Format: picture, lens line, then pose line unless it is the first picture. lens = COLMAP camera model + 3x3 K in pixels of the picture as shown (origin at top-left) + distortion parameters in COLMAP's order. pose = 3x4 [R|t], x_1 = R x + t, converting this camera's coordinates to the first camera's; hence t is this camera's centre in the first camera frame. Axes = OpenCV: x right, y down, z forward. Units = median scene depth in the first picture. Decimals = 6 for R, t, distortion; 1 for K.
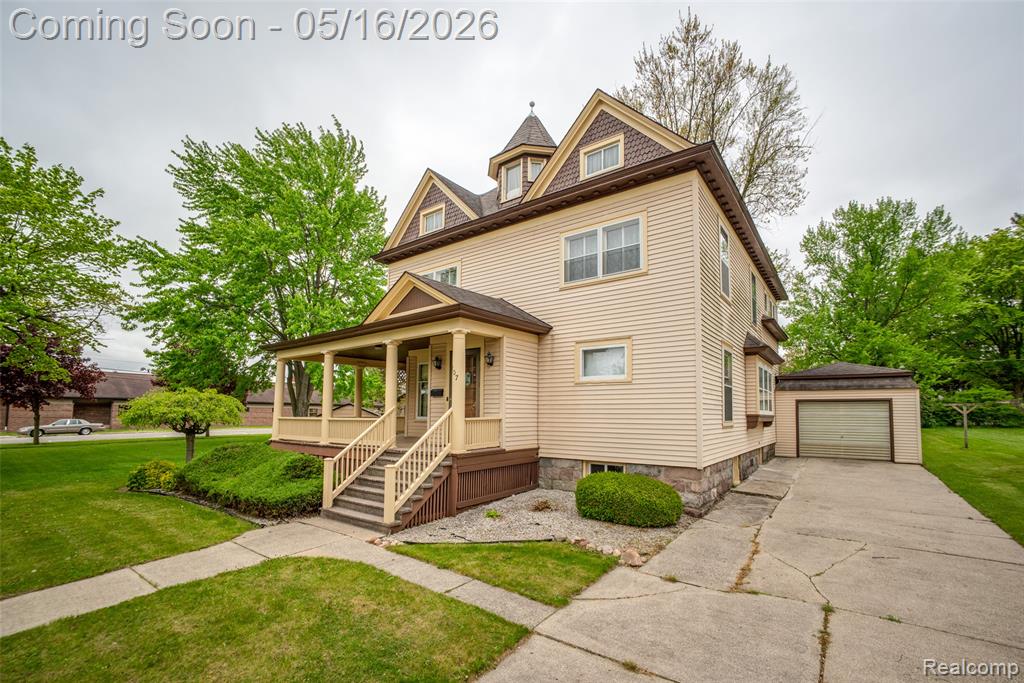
lens RADIAL K [[456.7, 0, 480.7], [0, 456.7, 355.9], [0, 0, 1]] dist [-0.005116, 0.000424]
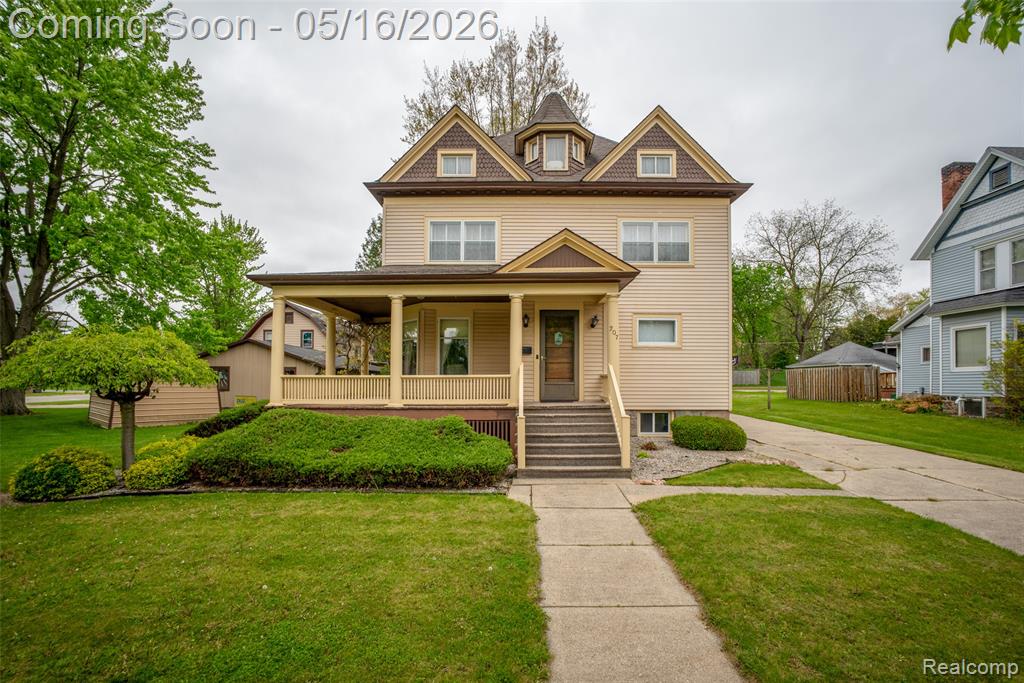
lens RADIAL K [[354.8, 0, 511.1], [0, 354.8, 352.8], [0, 0, 1]] dist [-0.000482, 0.000034]
pose [[0.818450, 0.036296, 0.573430, -0.505239], [-0.078958, 0.995639, 0.049676, 0.045193], [-0.569127, -0.085934, 0.817747, 0.343844]]
